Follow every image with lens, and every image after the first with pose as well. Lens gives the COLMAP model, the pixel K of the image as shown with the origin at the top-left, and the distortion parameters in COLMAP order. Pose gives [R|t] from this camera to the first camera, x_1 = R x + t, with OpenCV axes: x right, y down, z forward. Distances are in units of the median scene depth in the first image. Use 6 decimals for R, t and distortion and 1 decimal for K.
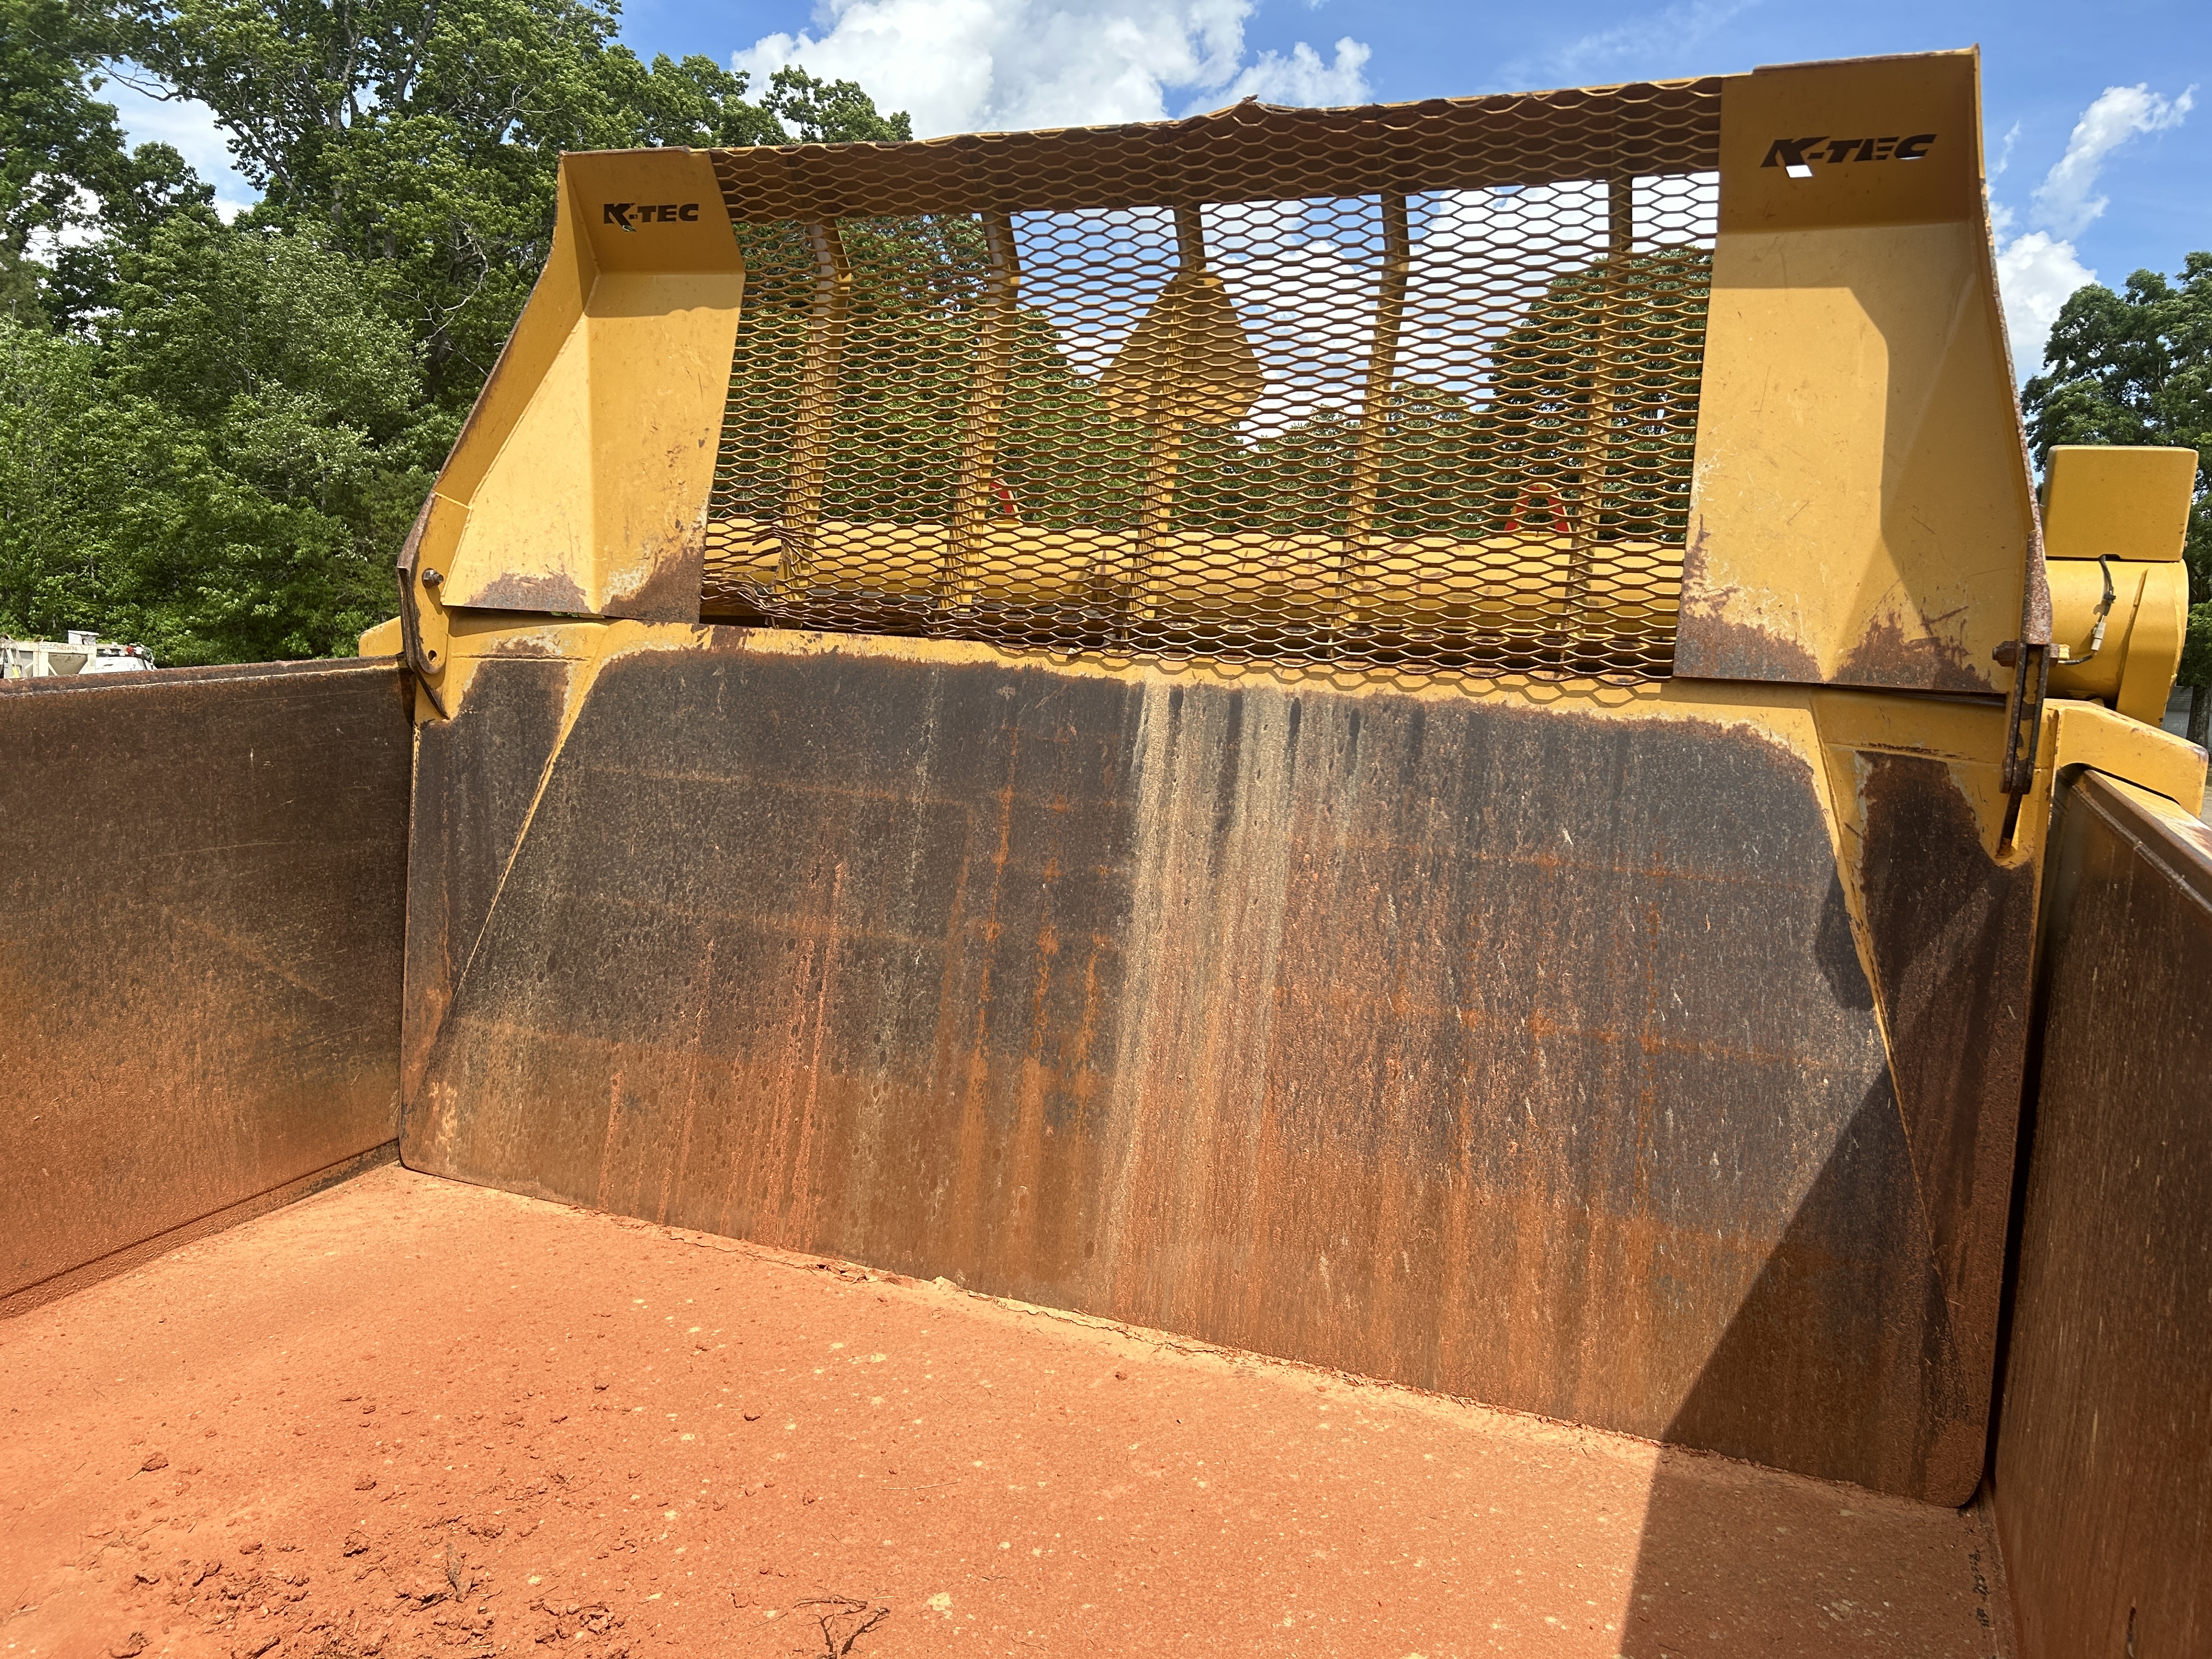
lens RADIAL K [[1754.9, 0, 1106.0], [0, 1754.9, 829.5], [0, 0, 1]] dist [0.004869, -0.058918]
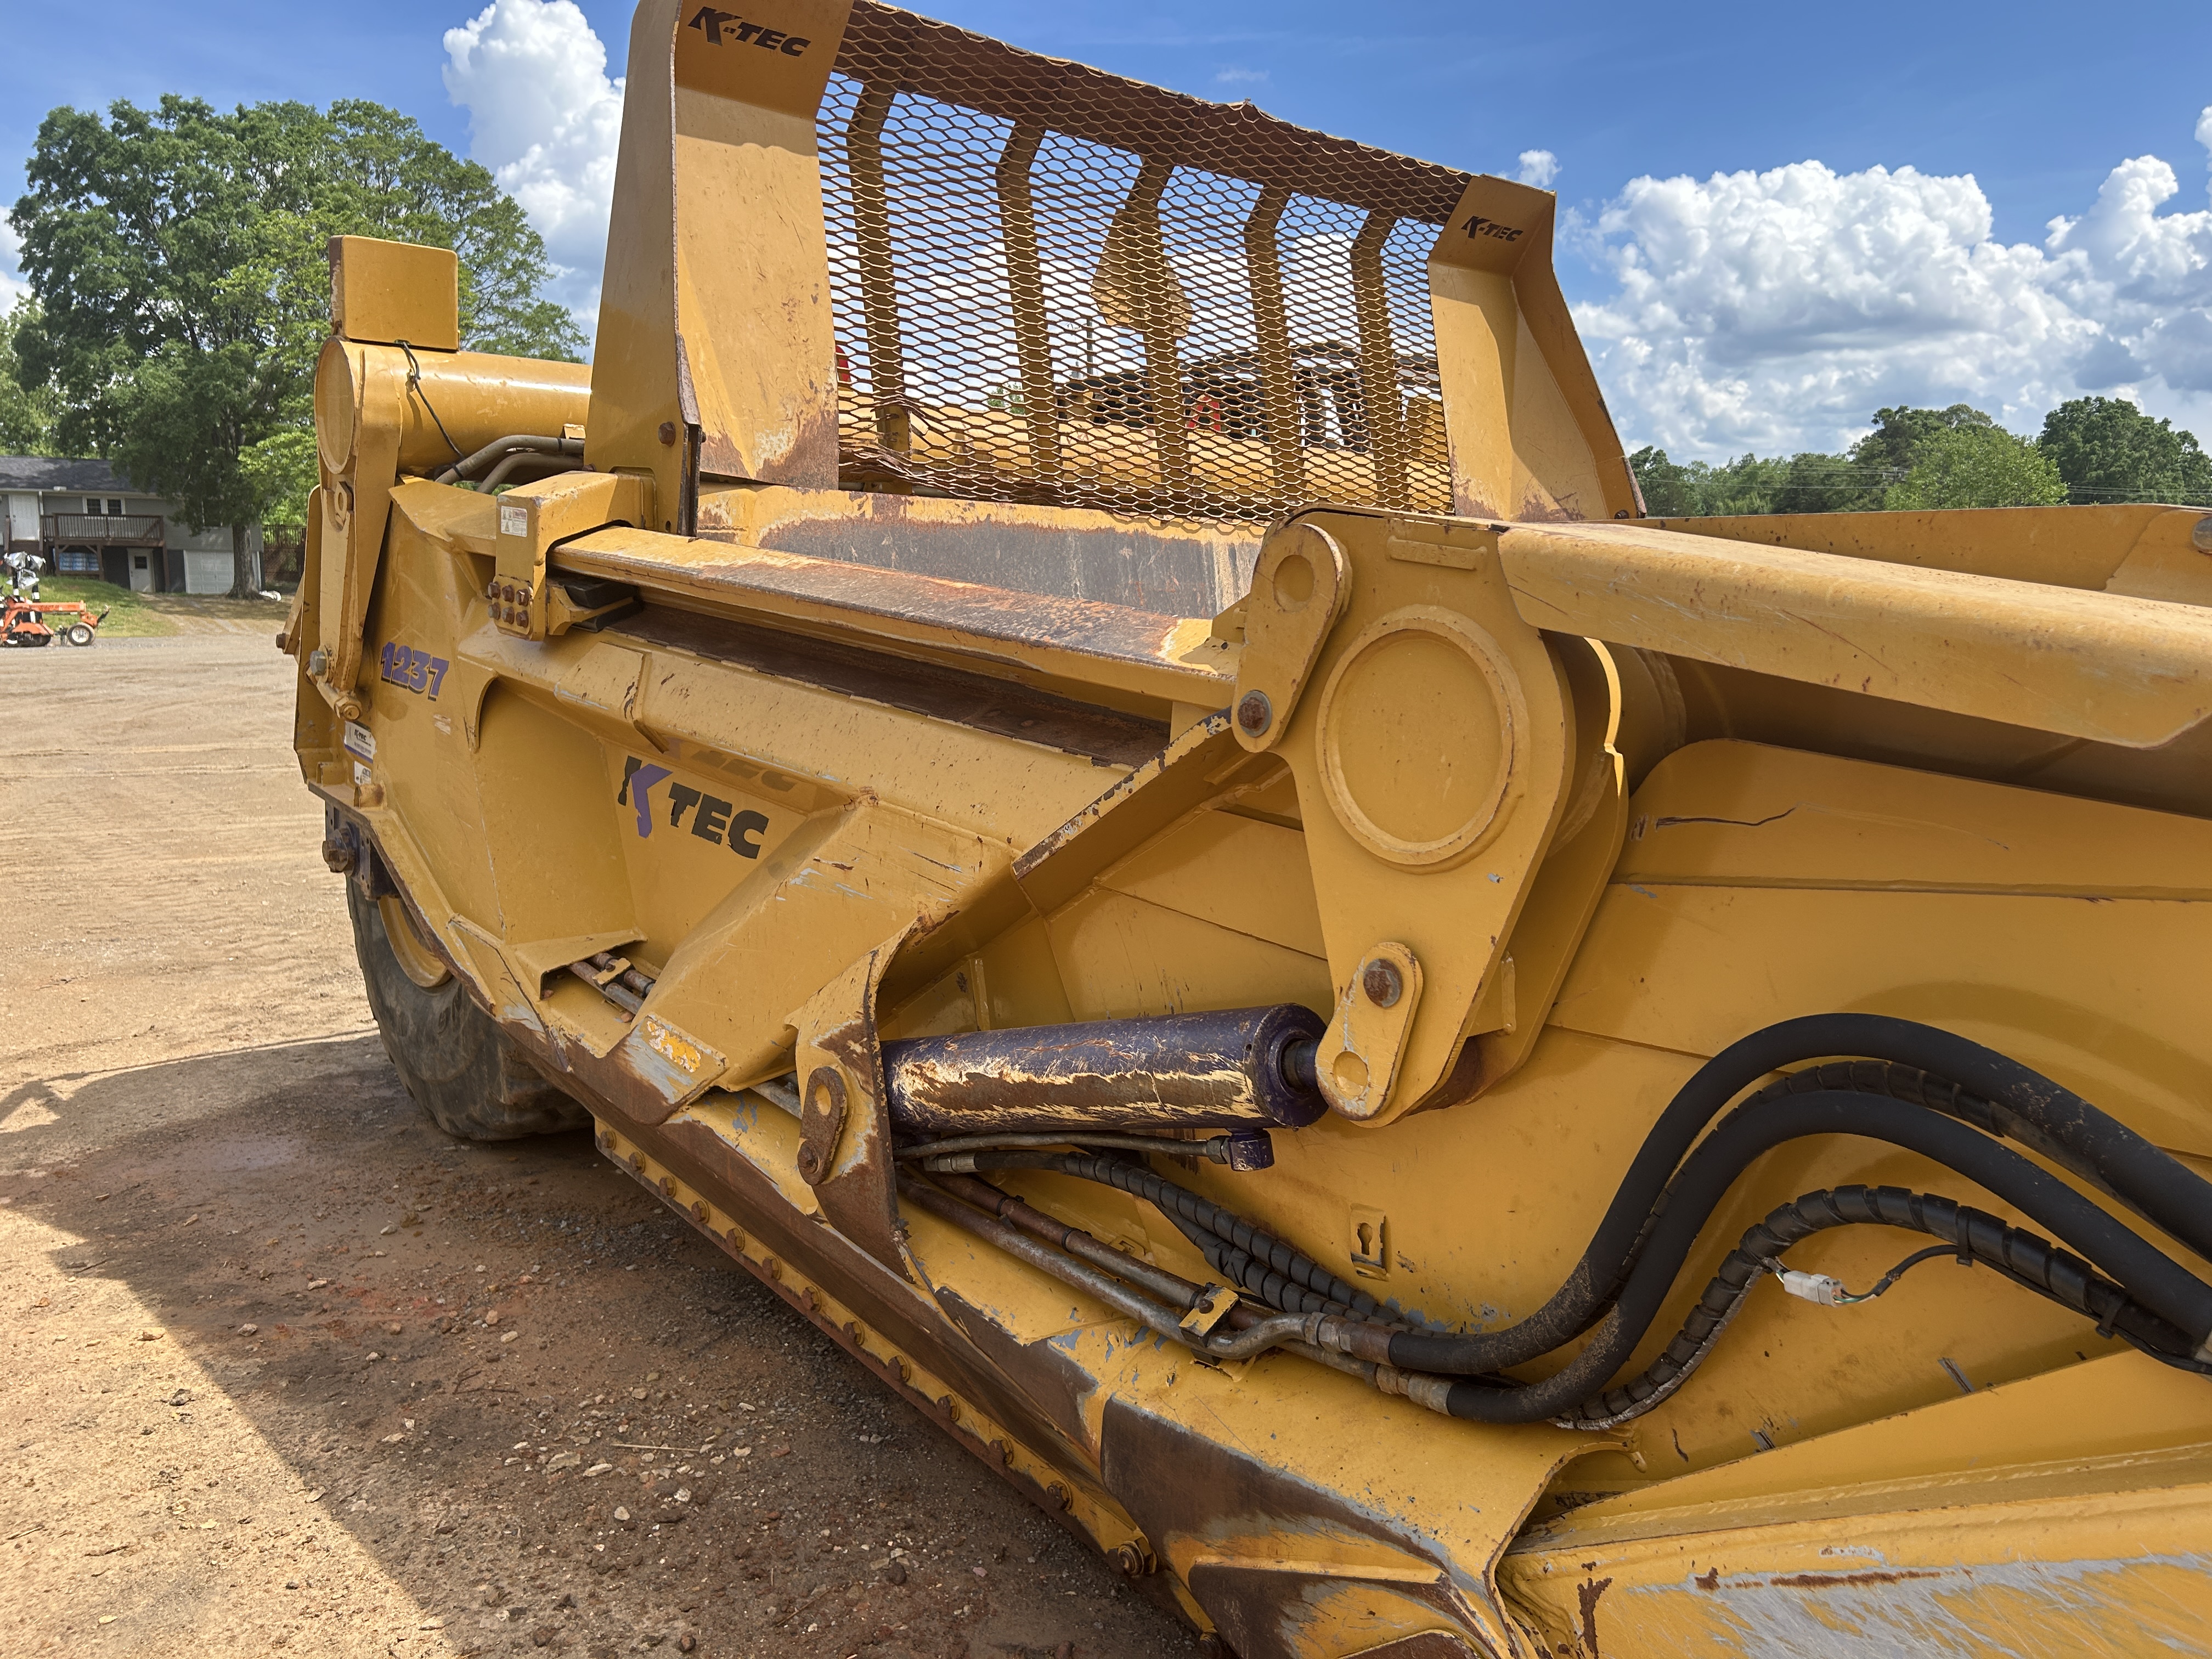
lens RADIAL K [[1754.9, 0, 1106.0], [0, 1754.9, 829.5], [0, 0, 1]] dist [0.004869, -0.058918]
pose [[0.414687, -0.171064, 0.893740, -1.094468], [0.083389, 0.985182, 0.149874, -0.067569], [-0.906135, 0.012377, 0.422808, 0.467981]]
